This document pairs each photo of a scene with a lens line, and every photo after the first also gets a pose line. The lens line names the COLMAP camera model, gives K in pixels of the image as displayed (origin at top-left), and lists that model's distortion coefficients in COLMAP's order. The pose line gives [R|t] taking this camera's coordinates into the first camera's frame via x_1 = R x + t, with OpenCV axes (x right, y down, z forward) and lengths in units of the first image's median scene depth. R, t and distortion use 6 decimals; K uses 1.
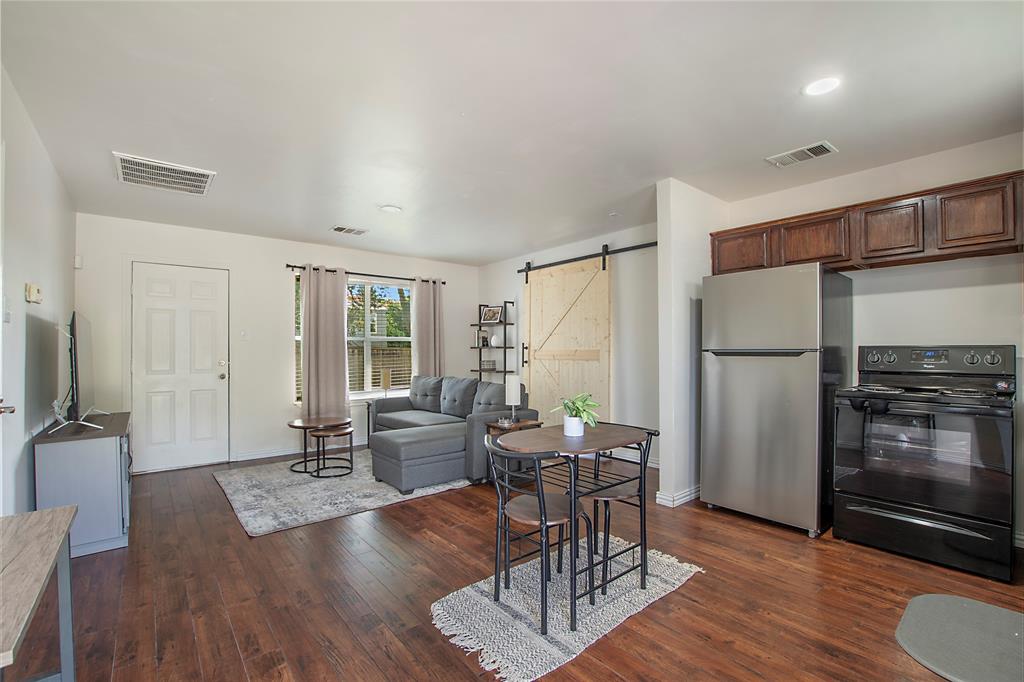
lens RADIAL K [[454.4, 0, 515.9], [0, 454.4, 346.0], [0, 0, 1]] dist [-0.031017, 0.004934]
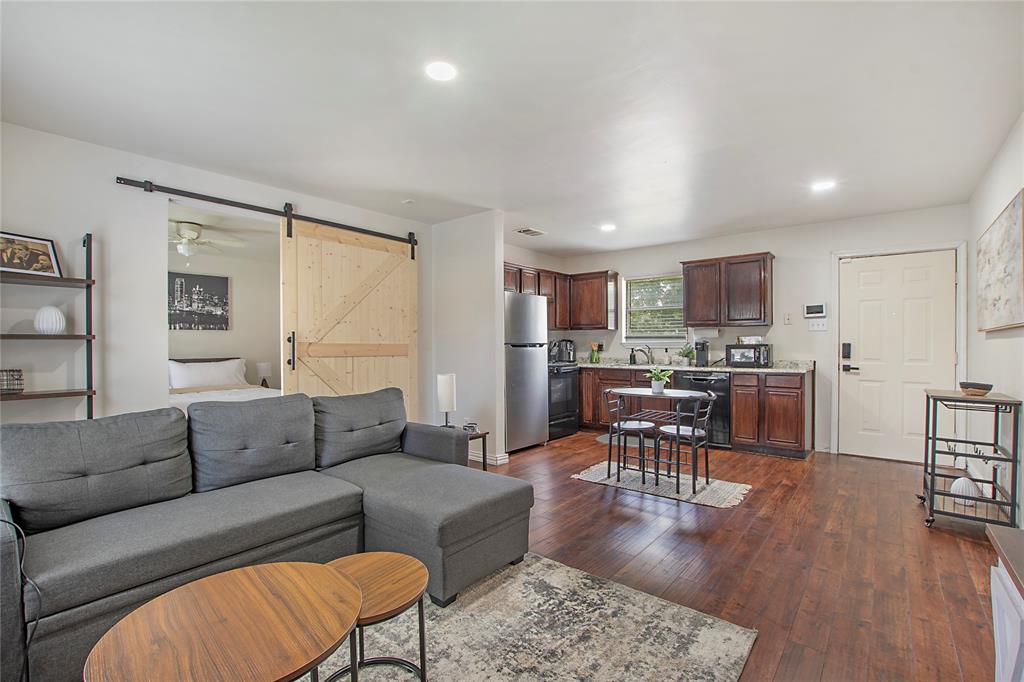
lens RADIAL K [[454.4, 0, 514.2], [0, 454.4, 350.7], [0, 0, 1]] dist [-0.031017, 0.004934]
pose [[-0.184269, -0.008062, 0.982843, -0.988665], [-0.004119, 0.999964, 0.007430, 0.017421], [-0.982867, -0.002680, -0.184295, 1.251689]]
